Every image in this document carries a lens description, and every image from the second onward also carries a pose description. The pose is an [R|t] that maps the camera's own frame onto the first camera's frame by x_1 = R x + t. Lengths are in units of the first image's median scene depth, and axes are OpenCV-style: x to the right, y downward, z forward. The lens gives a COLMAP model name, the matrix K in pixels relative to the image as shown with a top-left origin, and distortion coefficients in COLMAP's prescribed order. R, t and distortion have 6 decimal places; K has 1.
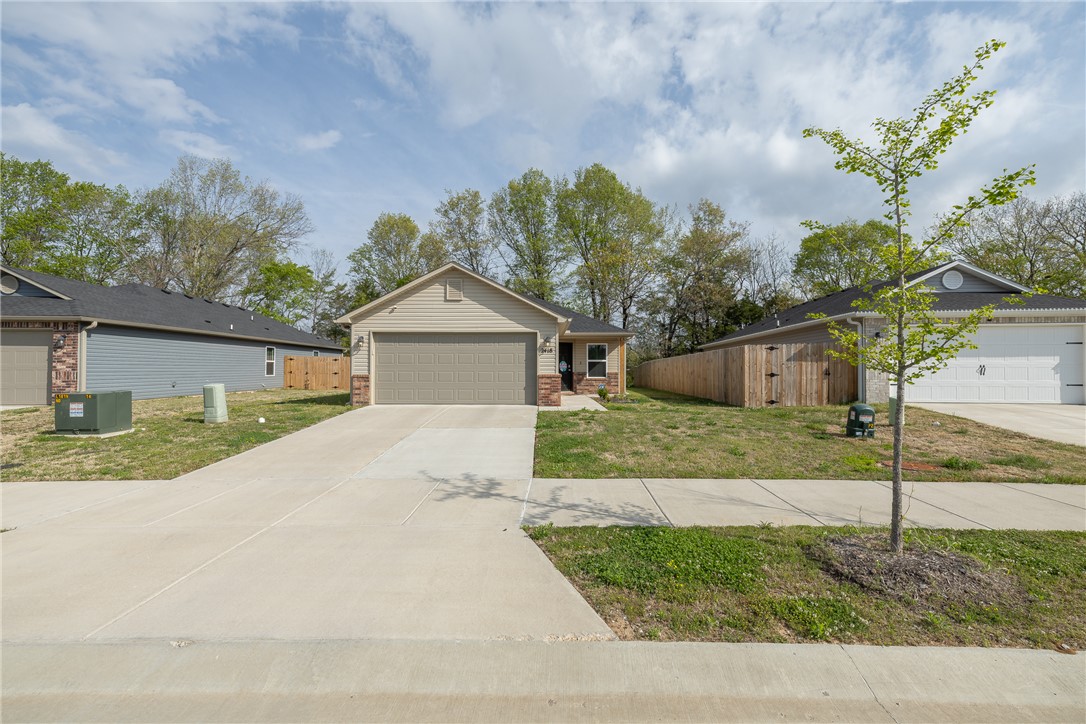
lens RADIAL K [[460.1, 0, 544.4], [0, 460.1, 367.1], [0, 0, 1]] dist [-0.000886, 0.000837]
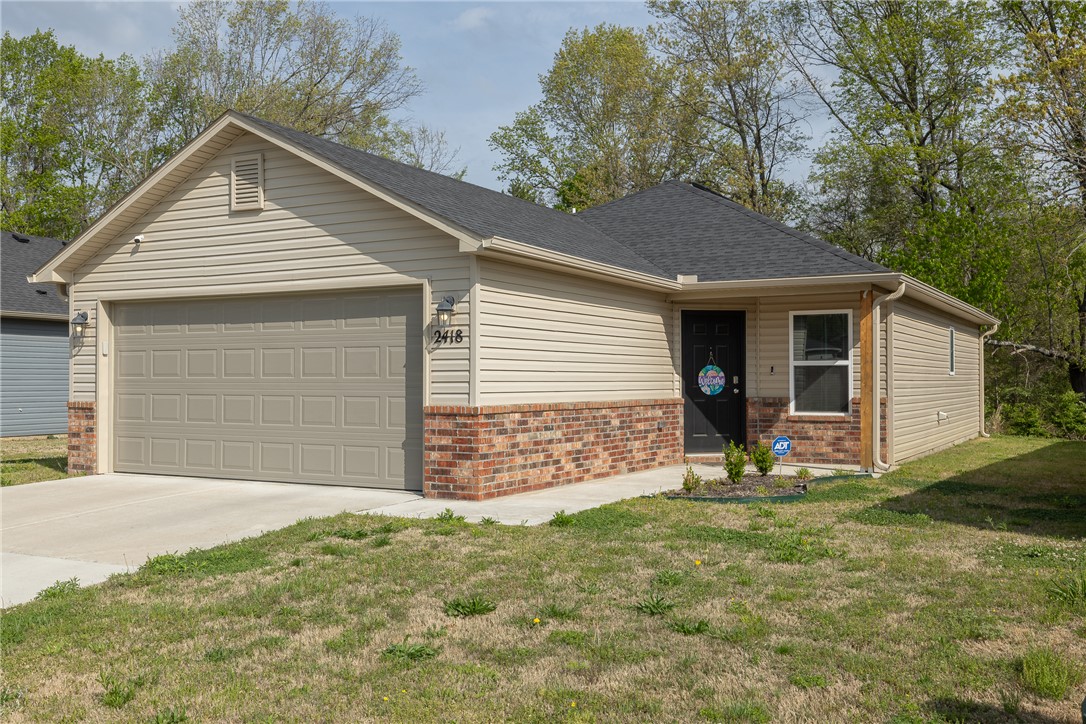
lens RADIAL K [[1071.8, 0, 543.5], [0, 1071.8, 359.4], [0, 0, 1]] dist [0.023949, 0.000000]
pose [[0.877923, -0.009863, -0.478699, 0.339195], [0.001708, 0.999846, -0.017467, -0.003596], [0.478798, 0.014517, 0.877805, 0.247318]]
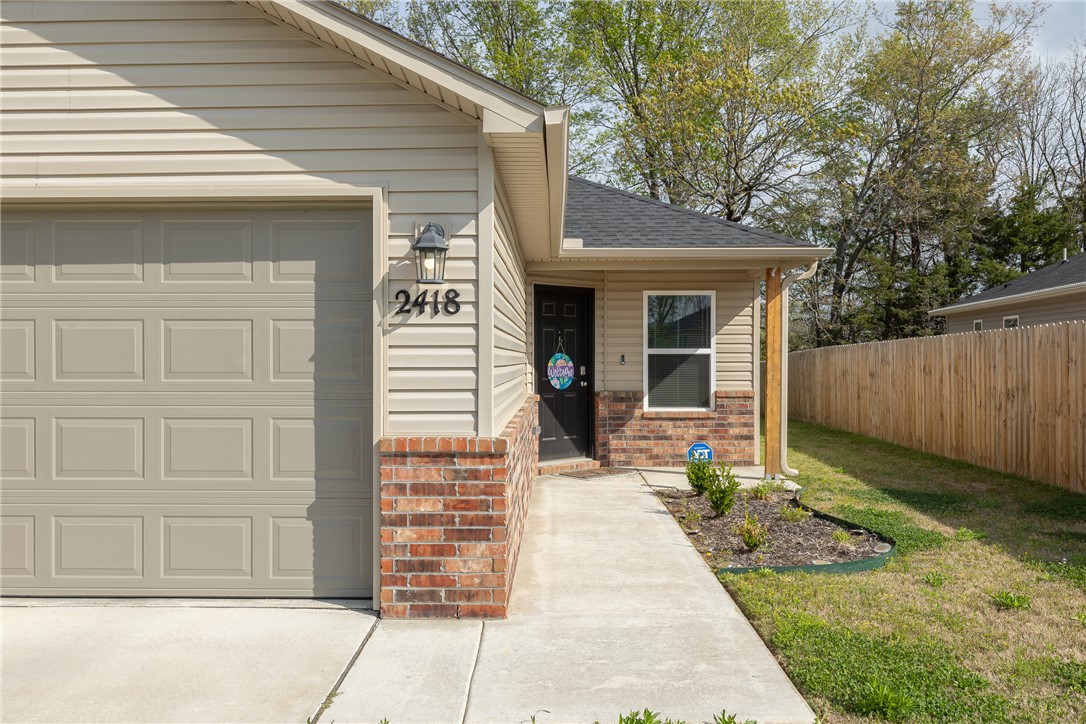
lens RADIAL K [[858.5, 0, 541.9], [0, 858.5, 367.7], [0, 0, 1]] dist [0.007503, 0.006680]
pose [[0.999845, 0.000862, -0.017602, 0.041310], [-0.000644, 0.999923, 0.012393, -0.011196], [0.017611, -0.012380, 0.999768, 0.501786]]
